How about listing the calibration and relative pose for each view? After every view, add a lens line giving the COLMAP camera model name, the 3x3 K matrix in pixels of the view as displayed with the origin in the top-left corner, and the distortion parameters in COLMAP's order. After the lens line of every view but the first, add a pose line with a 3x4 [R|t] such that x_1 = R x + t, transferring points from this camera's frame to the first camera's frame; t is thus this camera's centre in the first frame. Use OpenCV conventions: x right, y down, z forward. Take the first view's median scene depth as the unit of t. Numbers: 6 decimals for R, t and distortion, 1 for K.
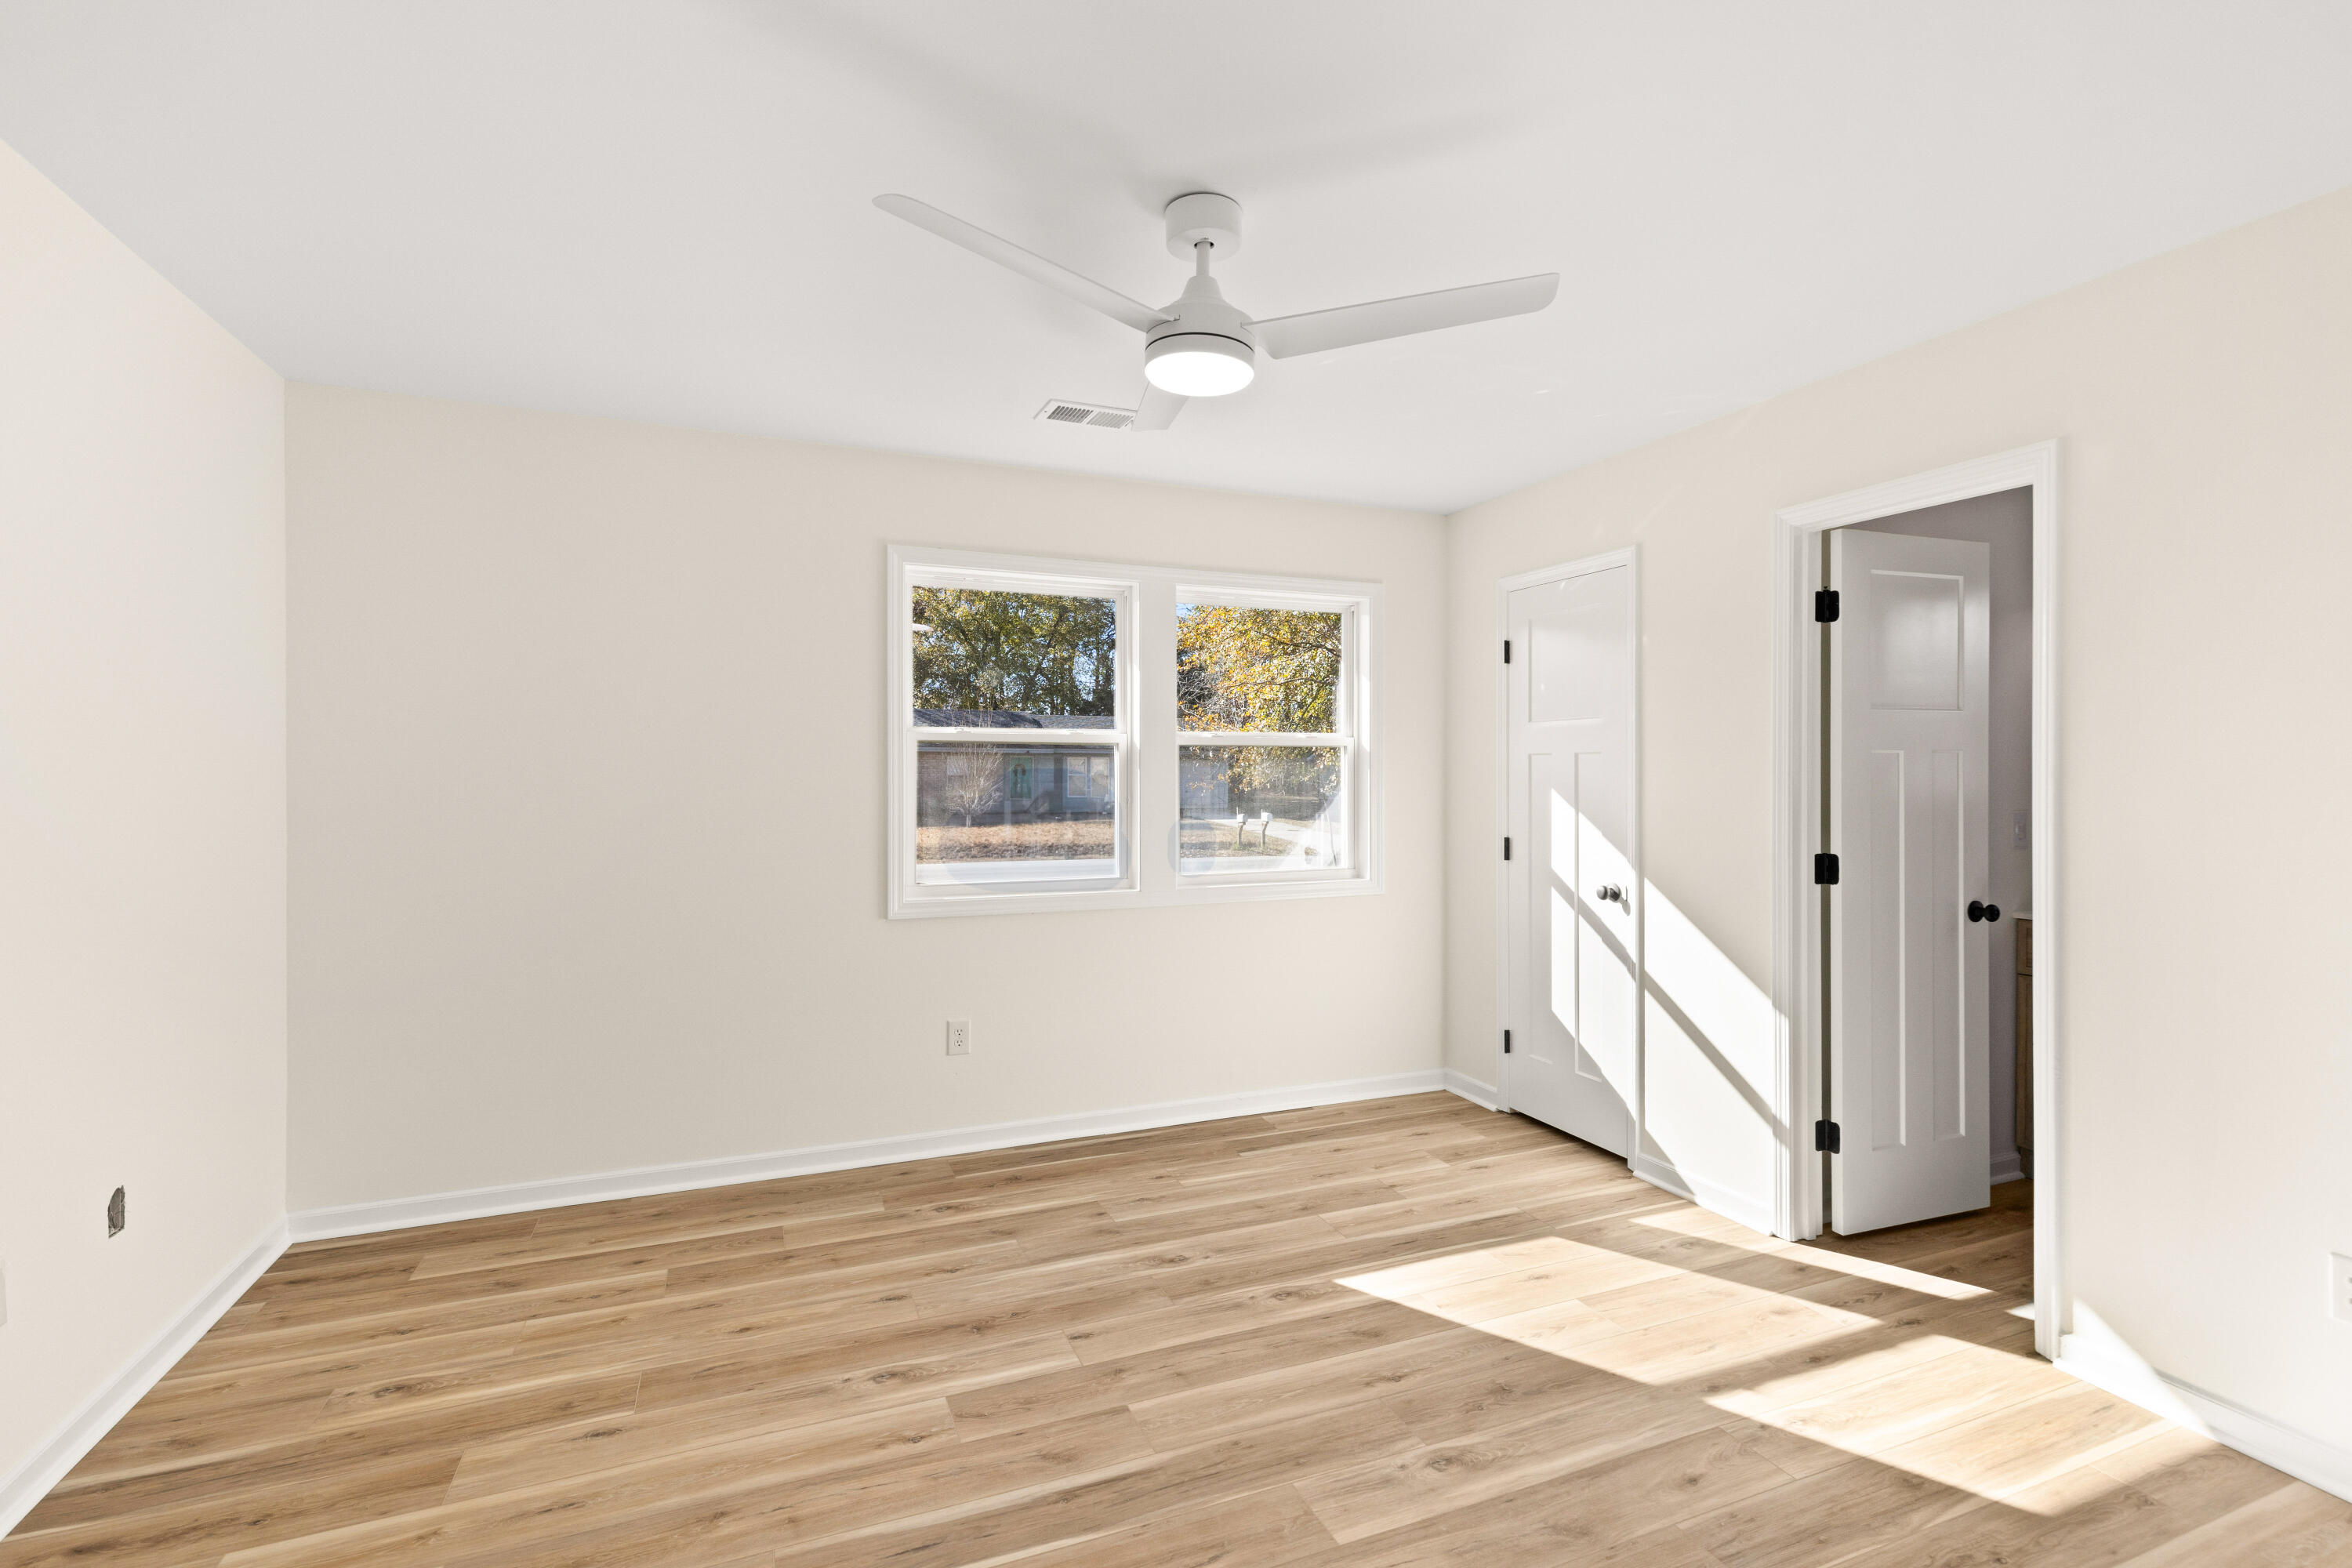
lens RADIAL K [[1072.2, 0, 1173.1], [0, 1072.2, 792.5], [0, 0, 1]] dist [0.006461, -0.001042]
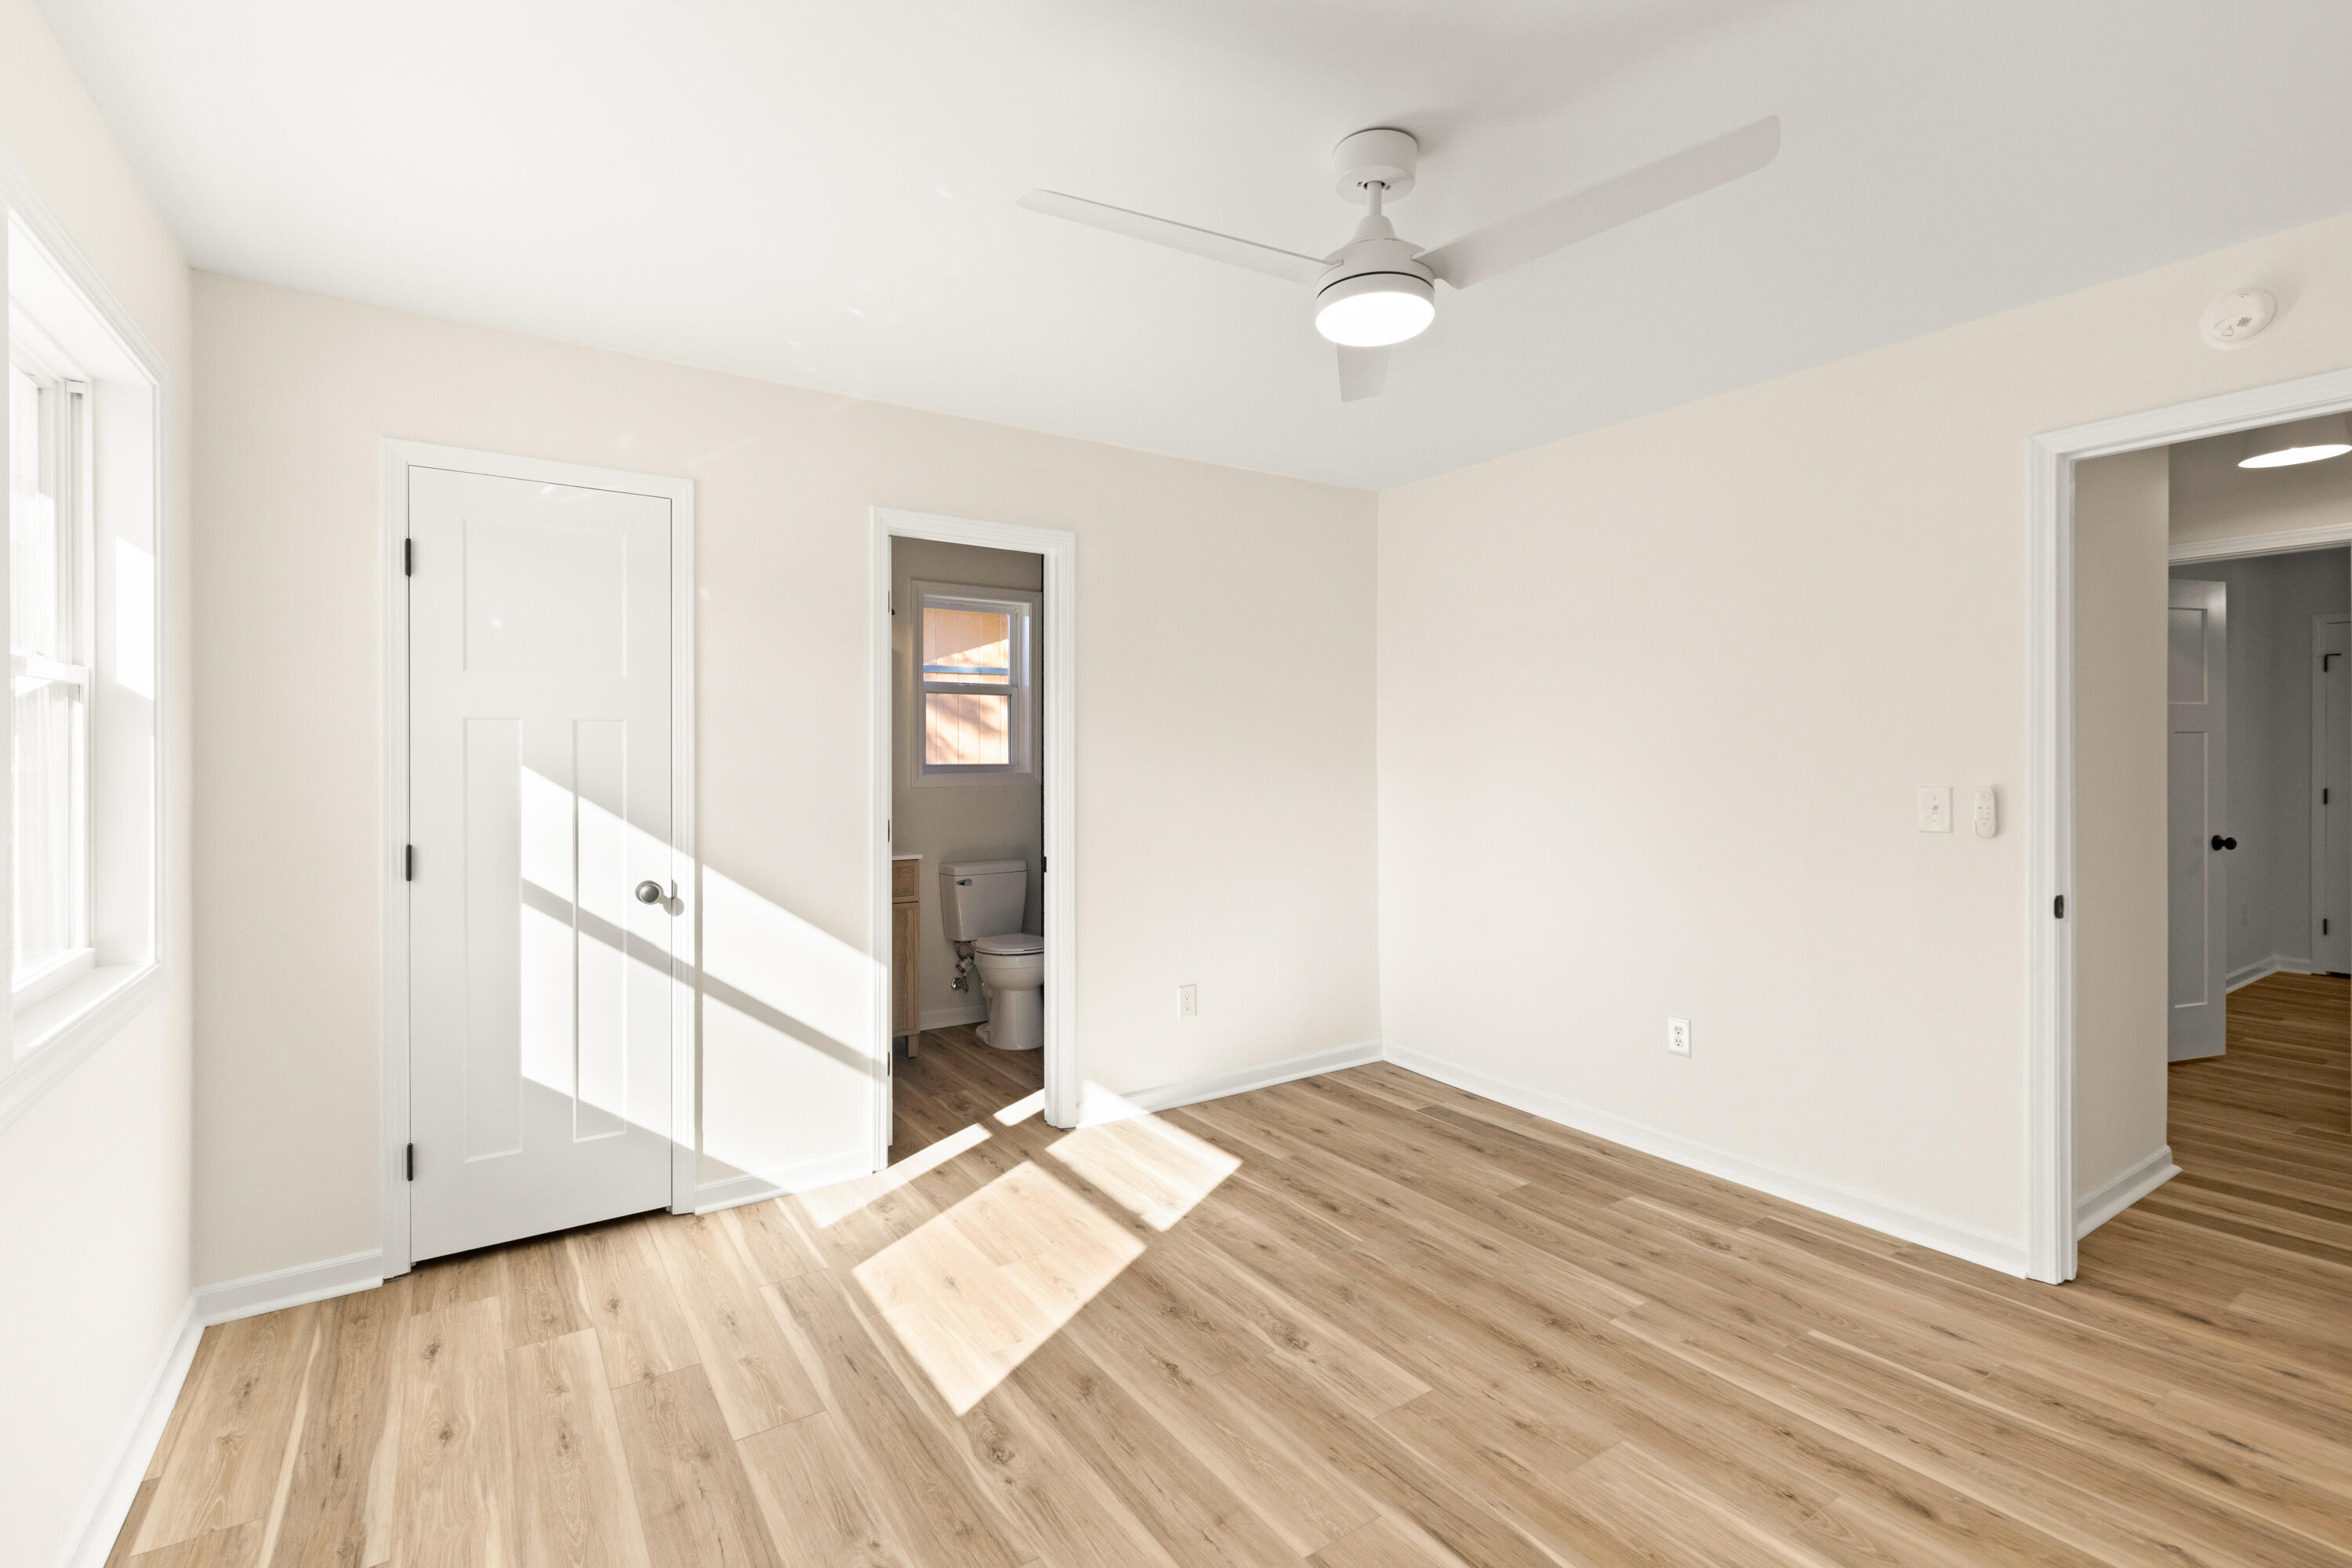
lens RADIAL K [[1083.3, 0, 1210.4], [0, 1083.3, 742.2], [0, 0, 1]] dist [0.003863, -0.000440]
pose [[-0.231826, 0.007268, 0.972730, -0.573412], [0.017572, 0.999840, -0.003283, -0.011747], [-0.972599, 0.016331, -0.231917, 0.895288]]
